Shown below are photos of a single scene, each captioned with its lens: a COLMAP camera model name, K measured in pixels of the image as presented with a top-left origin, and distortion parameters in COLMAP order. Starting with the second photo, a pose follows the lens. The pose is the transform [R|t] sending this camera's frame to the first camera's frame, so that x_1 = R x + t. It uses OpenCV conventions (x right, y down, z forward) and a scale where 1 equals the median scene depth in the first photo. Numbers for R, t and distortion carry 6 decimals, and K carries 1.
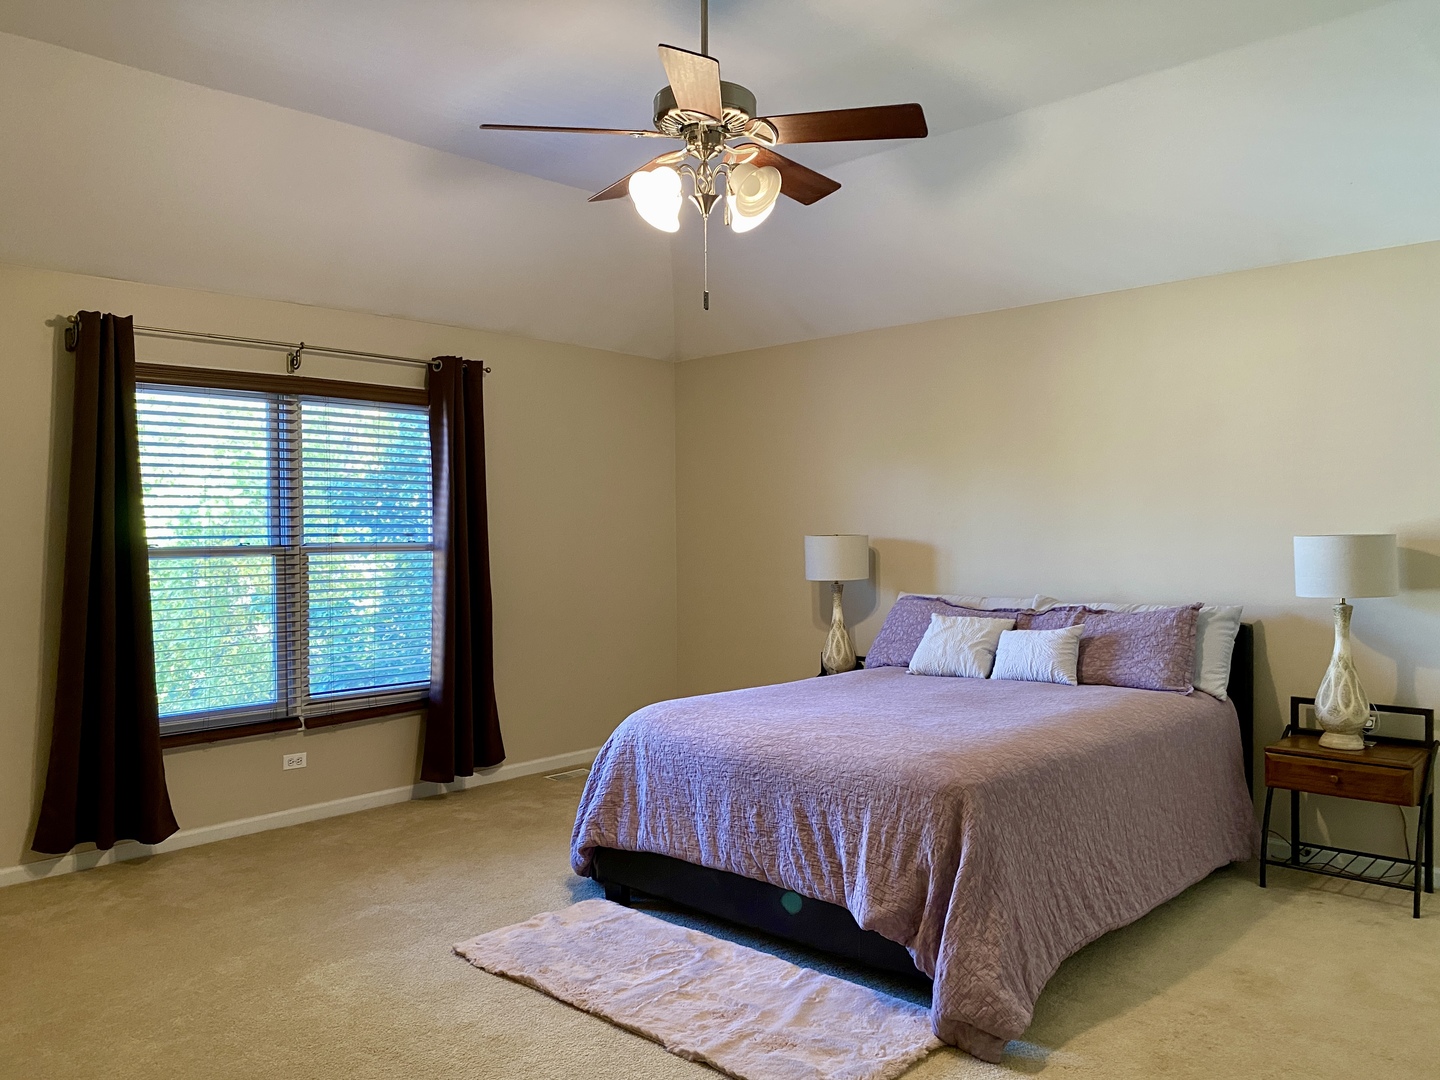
lens RADIAL K [[1111.9, 0, 721.8], [0, 1111.9, 542.9], [0, 0, 1]] dist [0.047802, -0.010761]
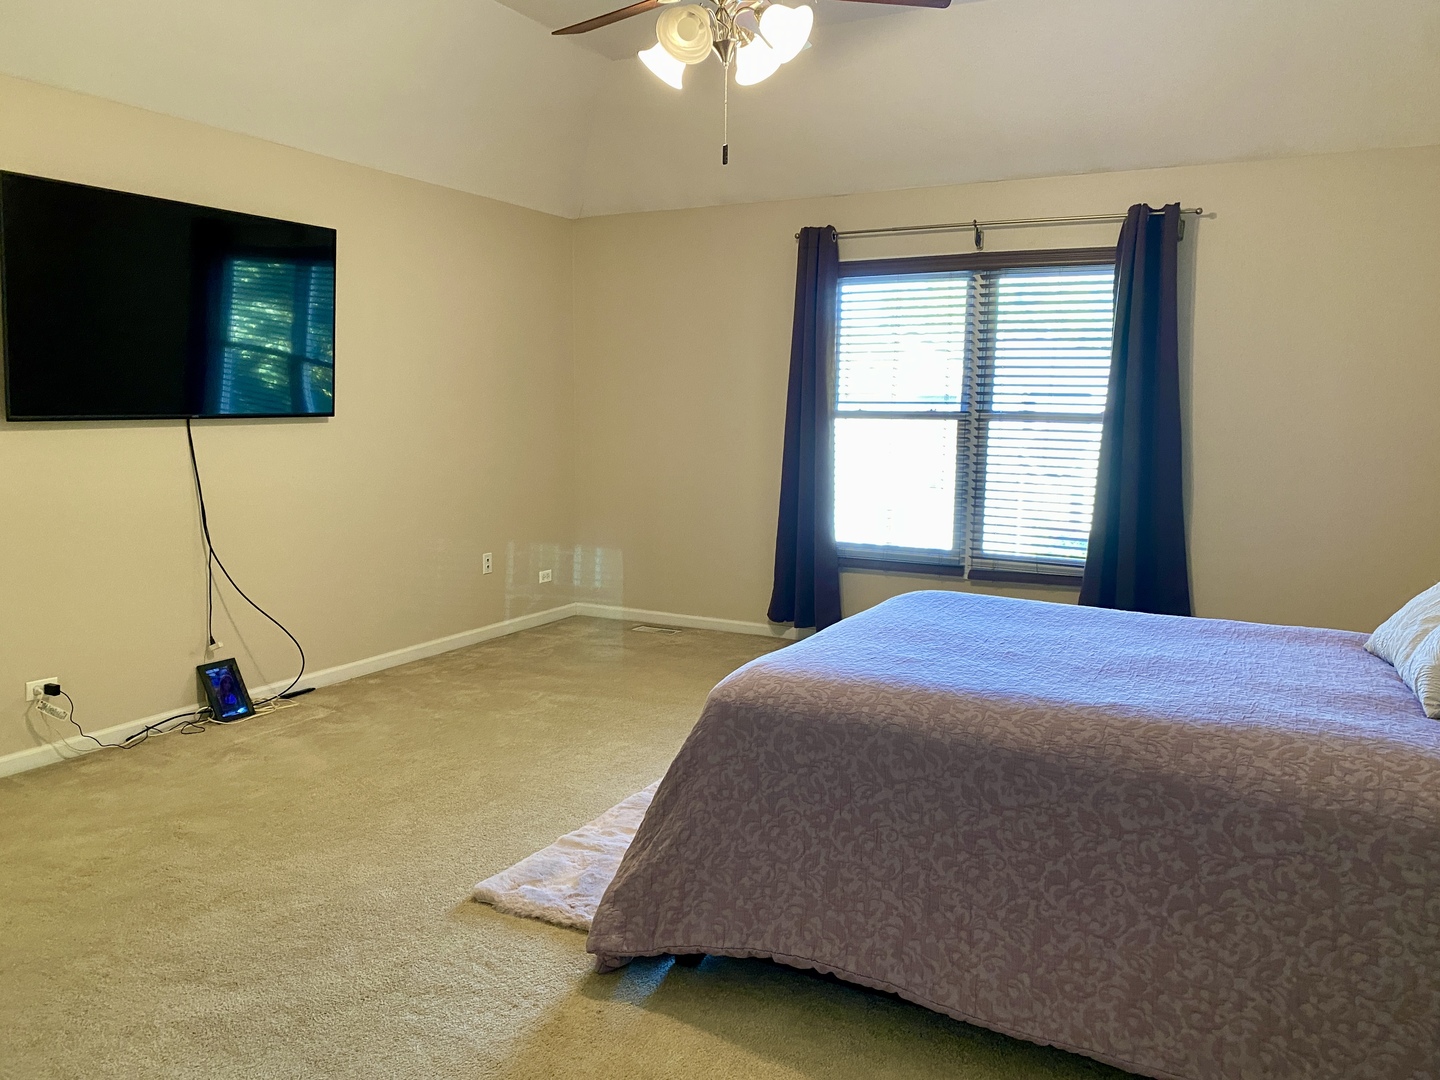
lens RADIAL K [[1111.9, 0, 721.4], [0, 1111.9, 533.1], [0, 0, 1]] dist [0.047802, -0.010761]
pose [[0.265002, 0.128665, -0.955625, 0.614328], [-0.033016, 0.991687, 0.124365, -0.007677], [0.963683, -0.001407, 0.267047, 0.474310]]
